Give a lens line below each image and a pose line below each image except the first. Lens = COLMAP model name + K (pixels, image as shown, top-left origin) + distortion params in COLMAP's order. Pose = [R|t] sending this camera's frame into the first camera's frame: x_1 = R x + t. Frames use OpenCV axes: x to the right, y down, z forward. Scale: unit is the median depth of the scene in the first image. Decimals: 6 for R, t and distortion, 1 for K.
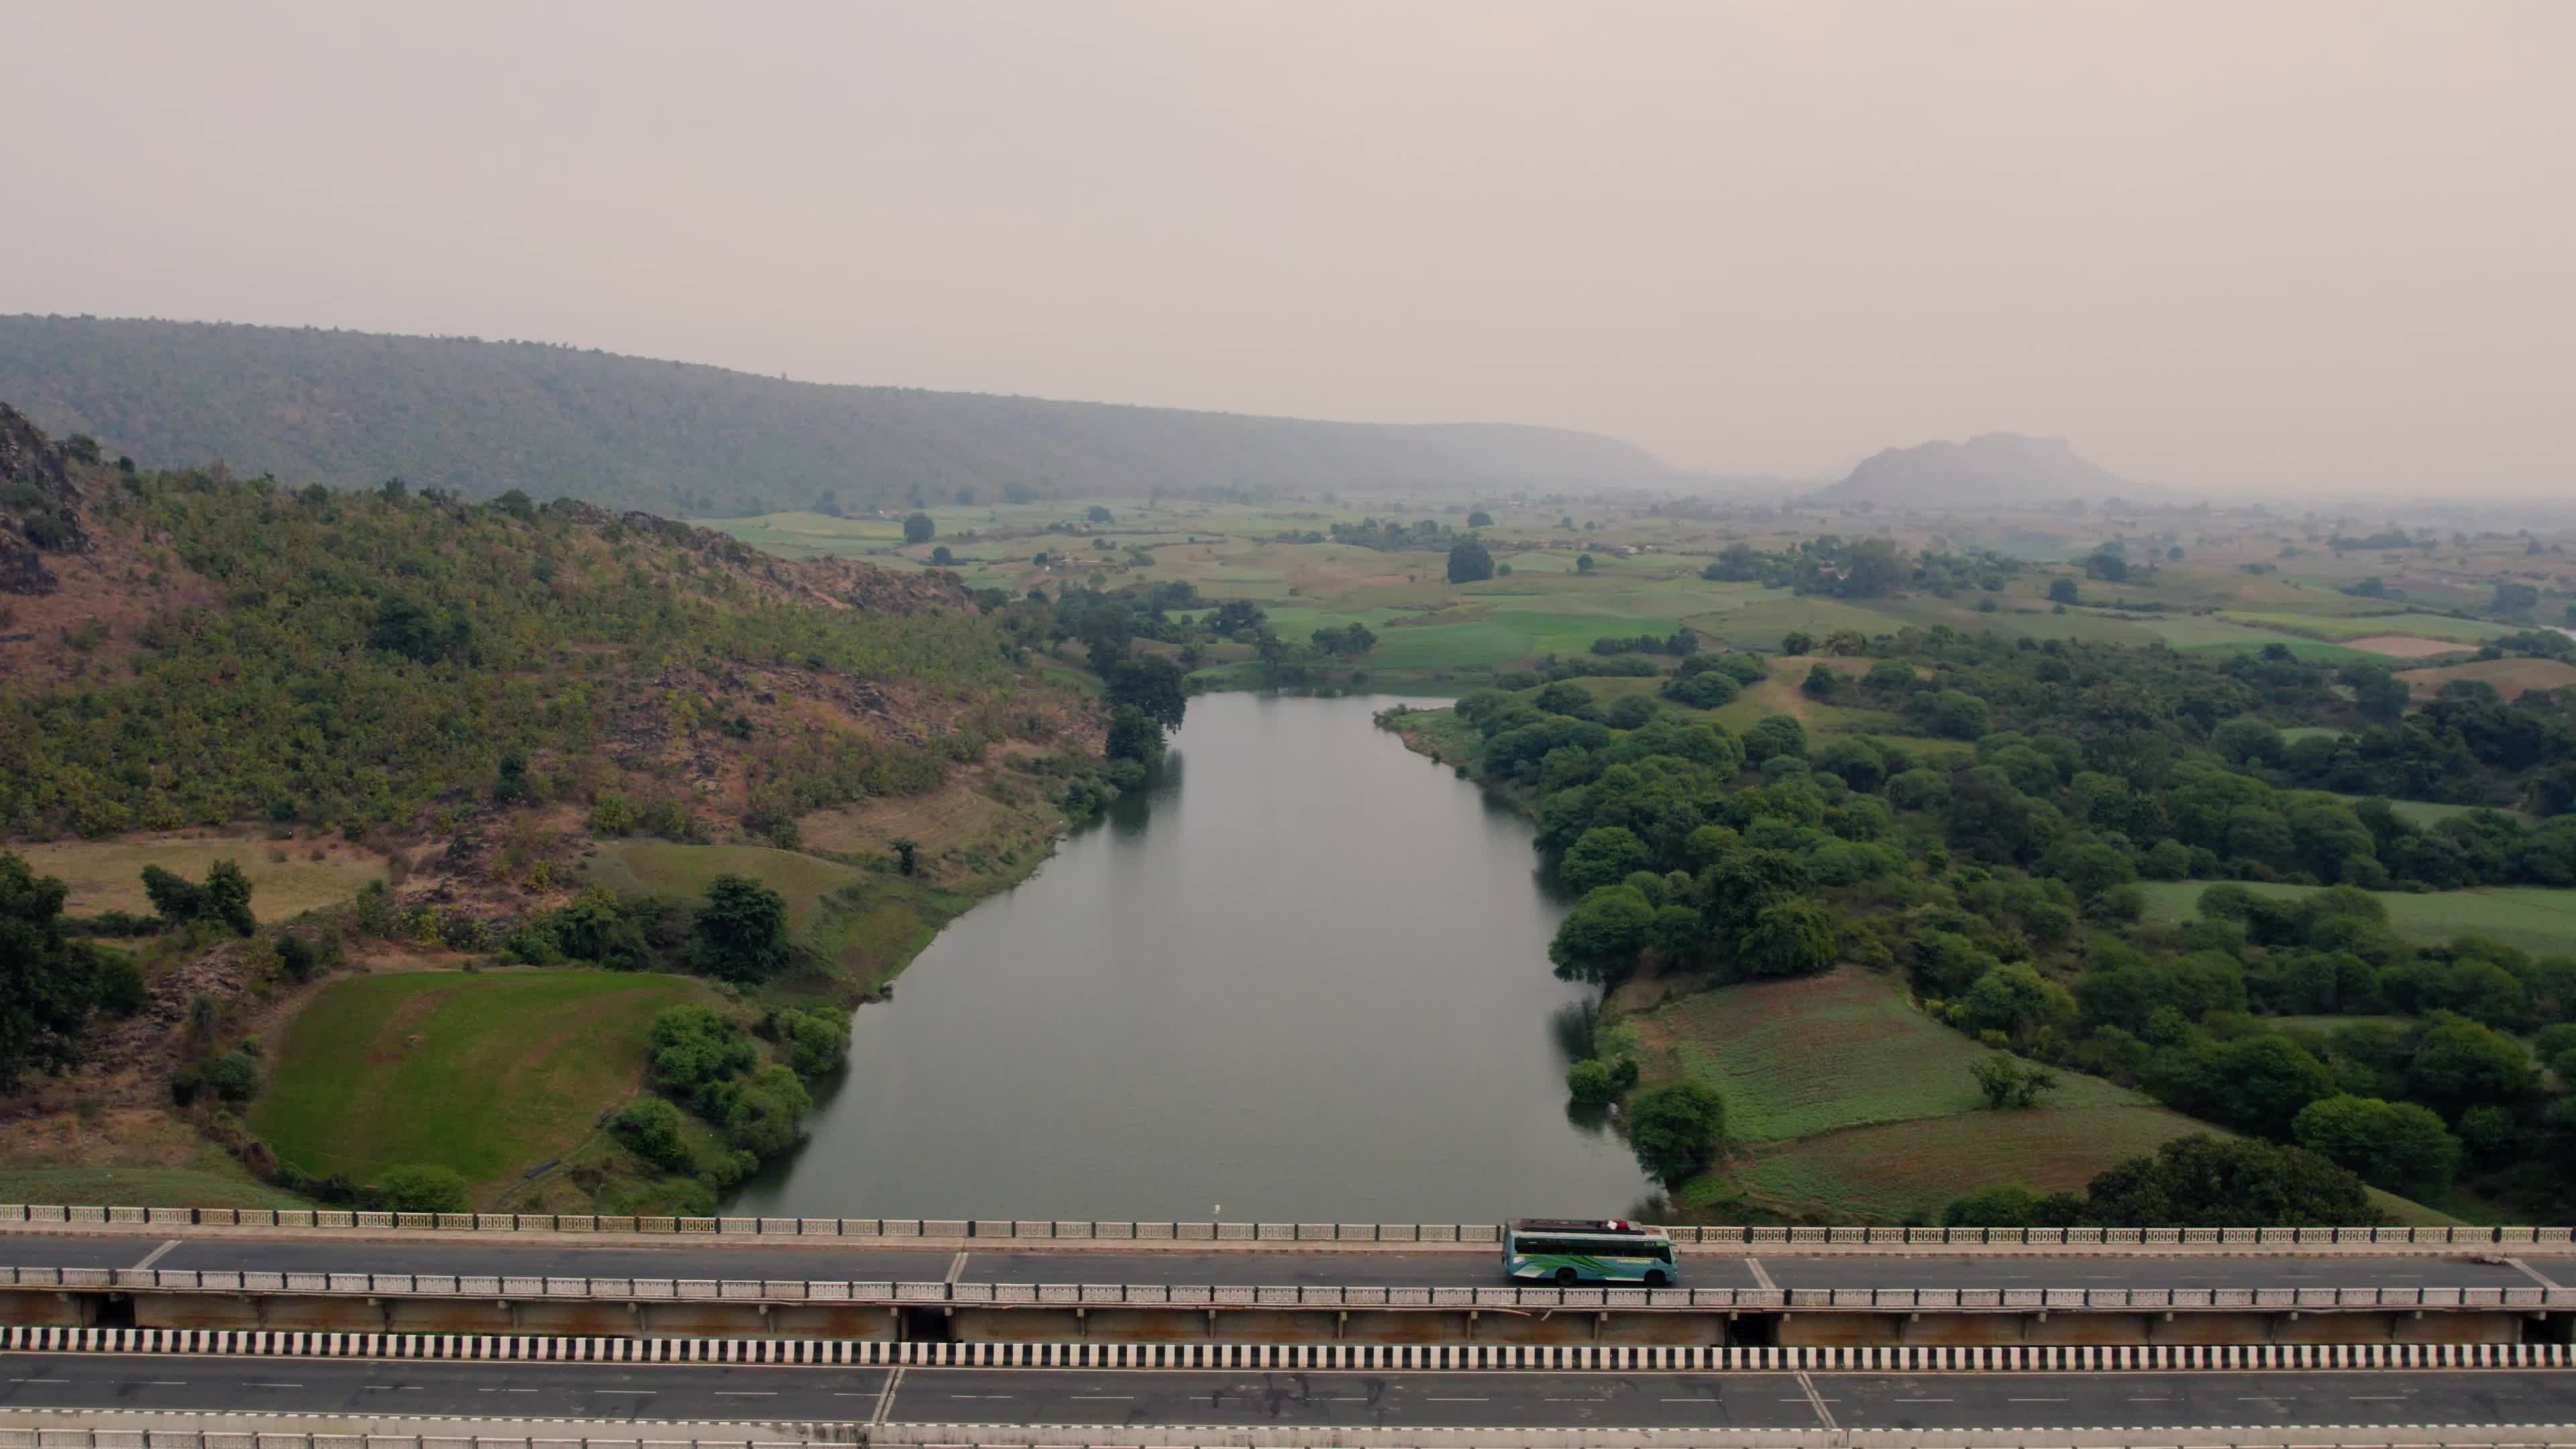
lens RADIAL K [[2343.9, 0, 1290.6], [0, 2343.9, 728.8], [0, 0, 1]] dist [-0.049378, -0.008265]
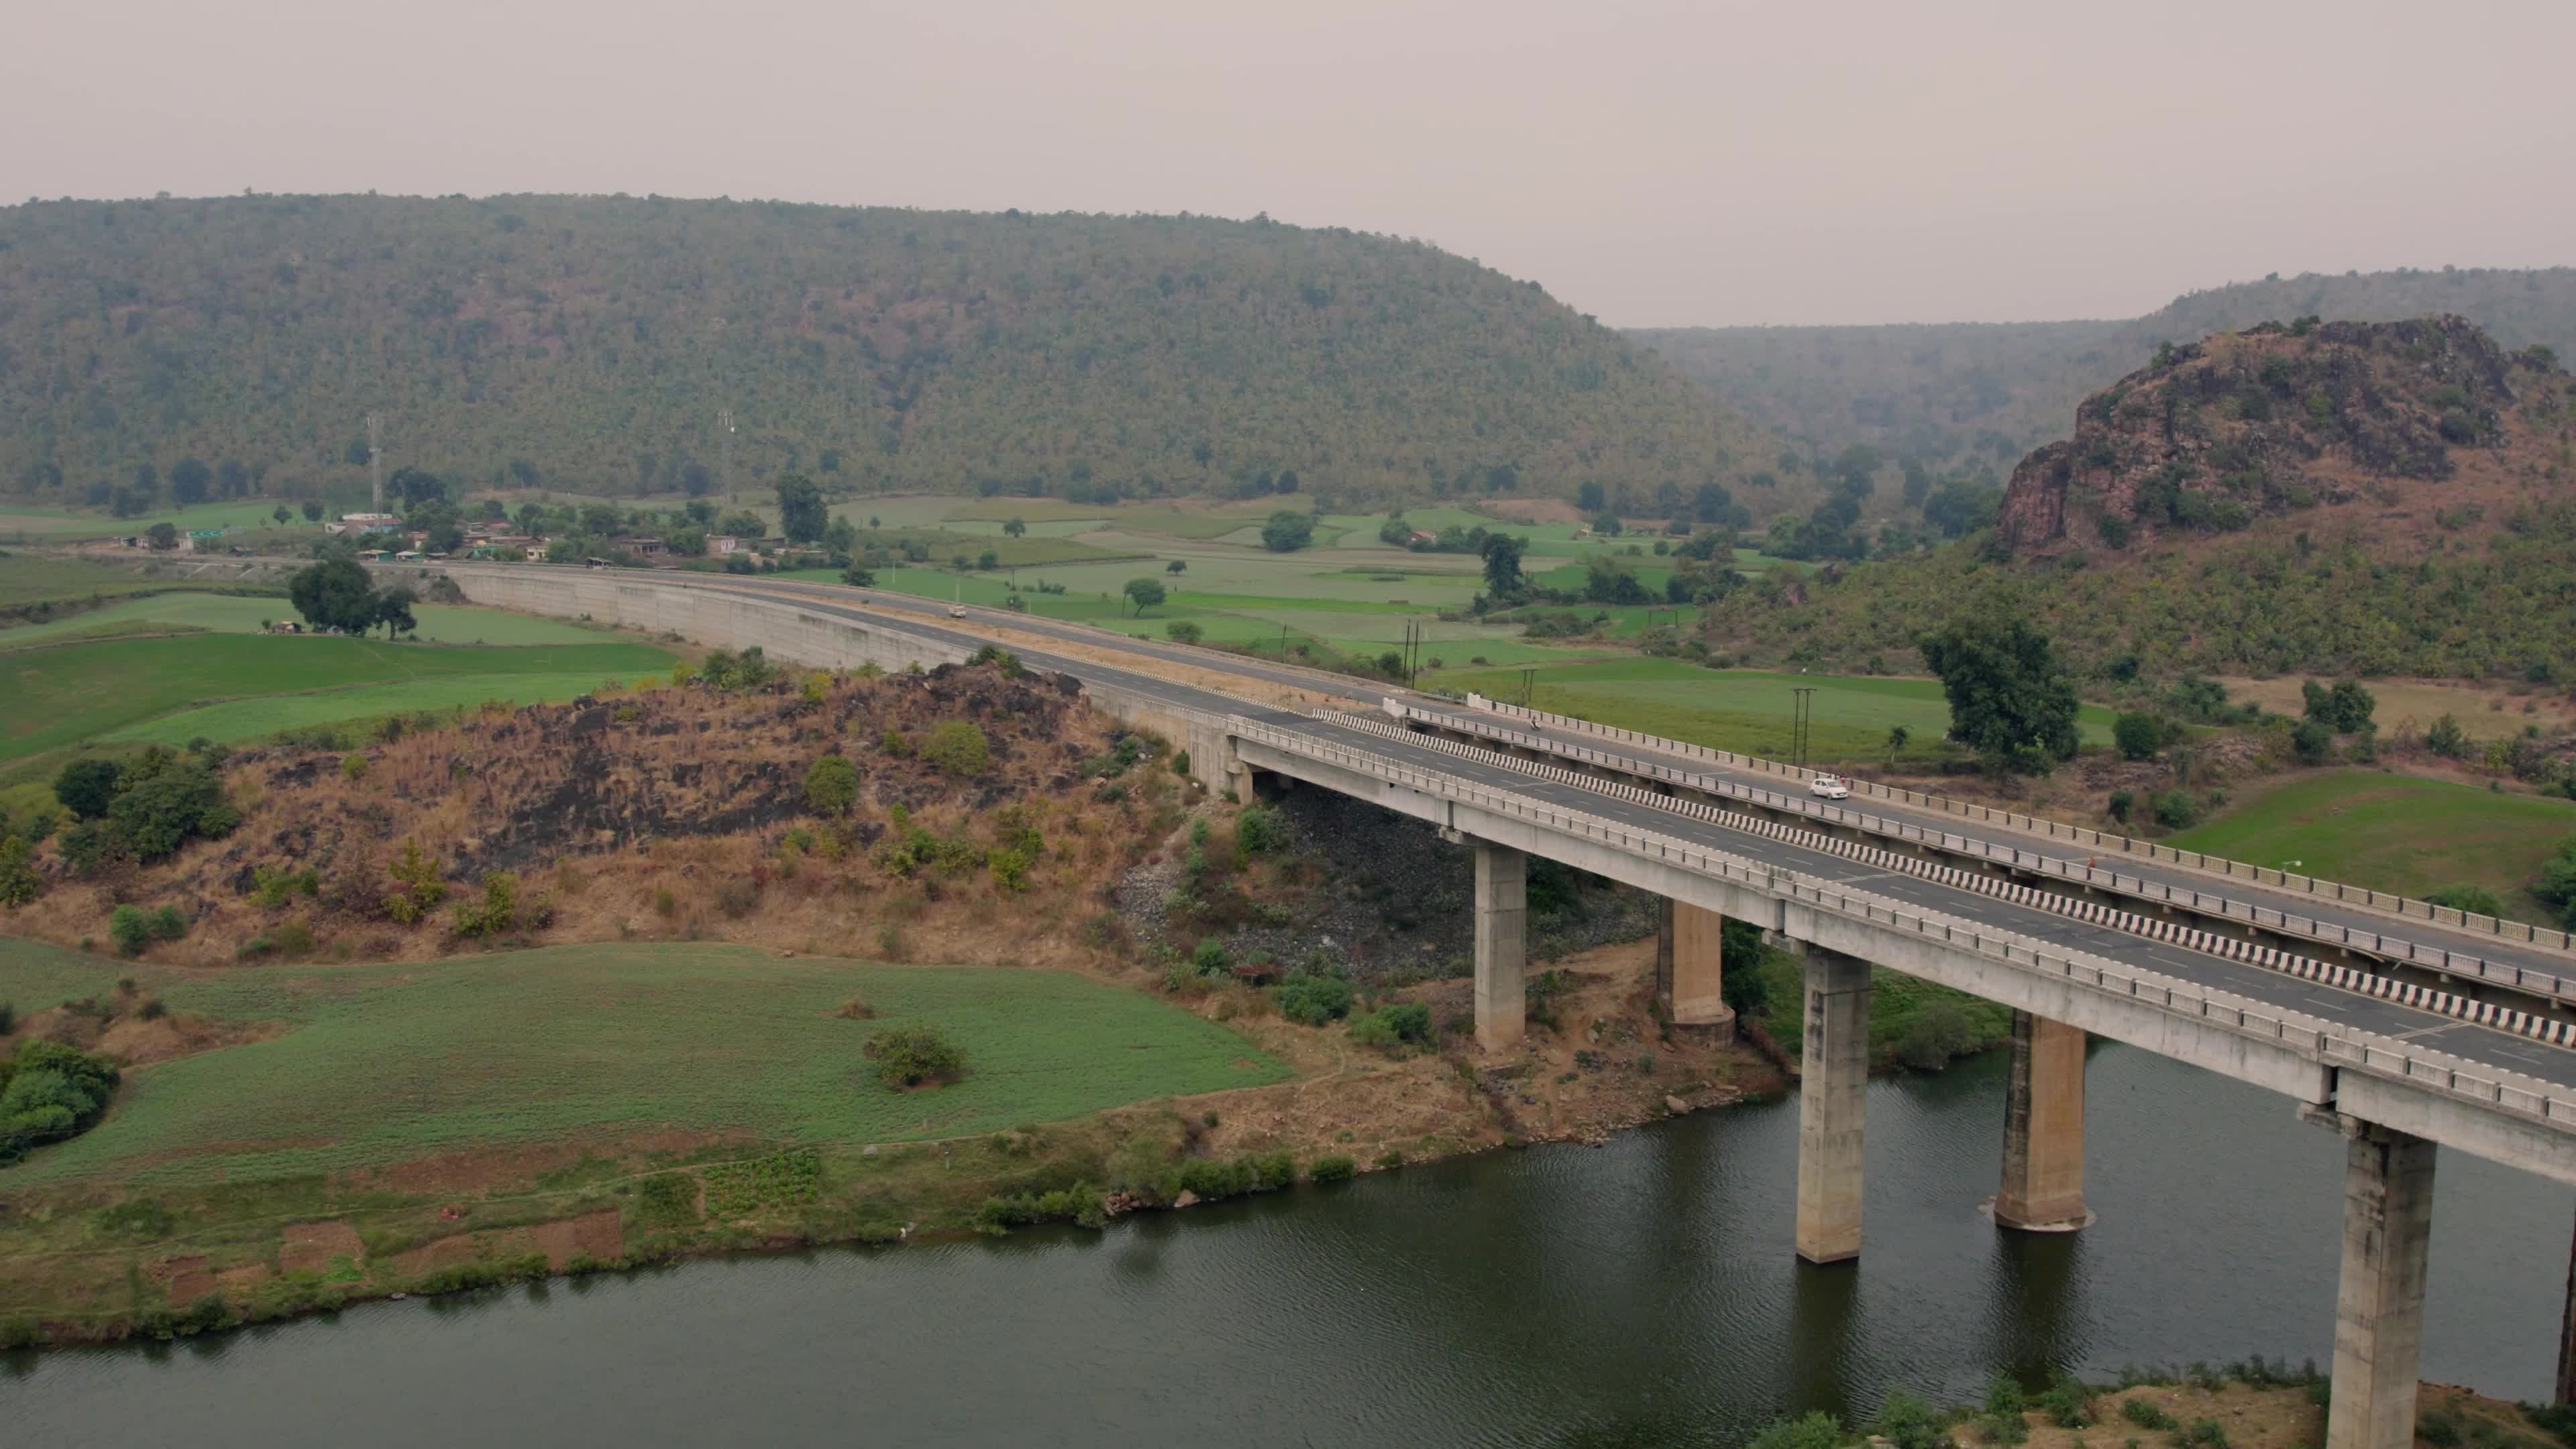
lens RADIAL K [[2343.9, 0, 1290.6], [0, 2343.9, 728.8], [0, 0, 1]] dist [-0.049378, -0.008265]
pose [[0.405285, 0.103815, -0.908277, 0.246491], [-0.097209, 0.992792, 0.070099, 0.033835], [0.909007, 0.059882, 0.412456, 0.026180]]
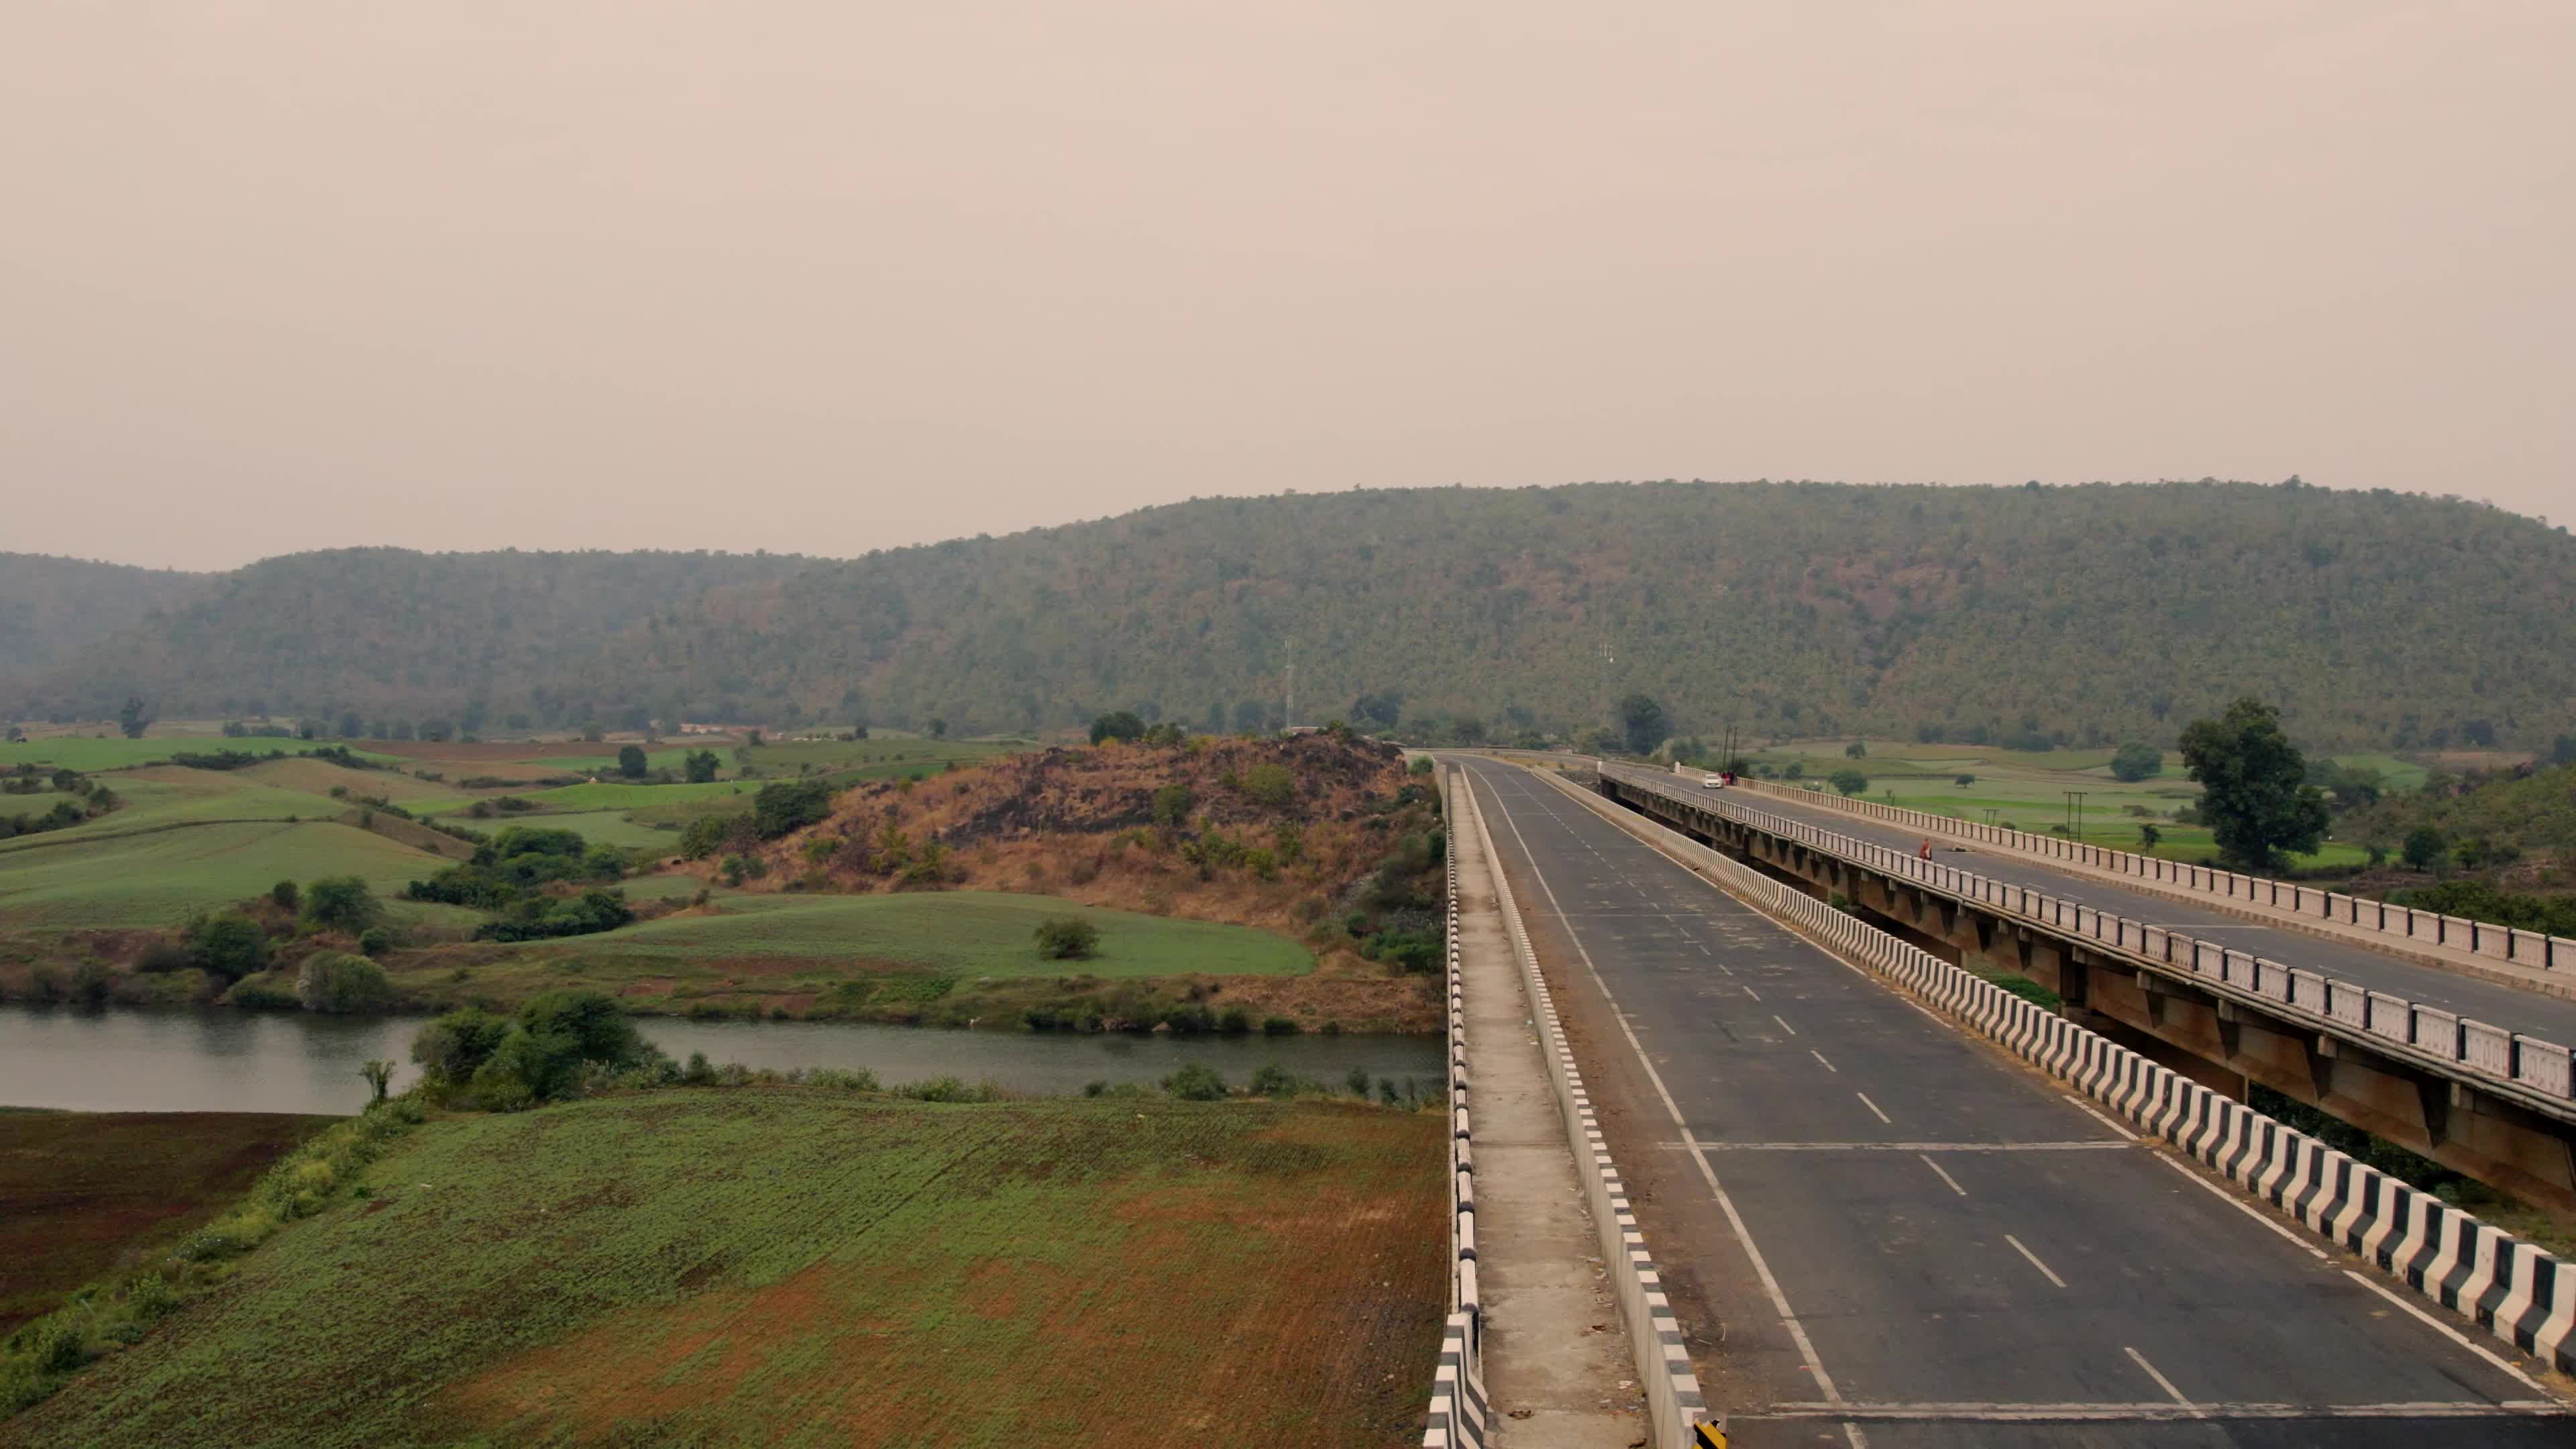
lens RADIAL K [[2343.9, 0, 1290.6], [0, 2343.9, 728.8], [0, 0, 1]] dist [-0.049378, -0.008265]
pose [[-0.087475, -0.012641, -0.996086, 0.455069], [-0.123688, 0.992320, -0.001731, 0.066954], [0.988458, 0.123052, -0.088367, 0.249623]]
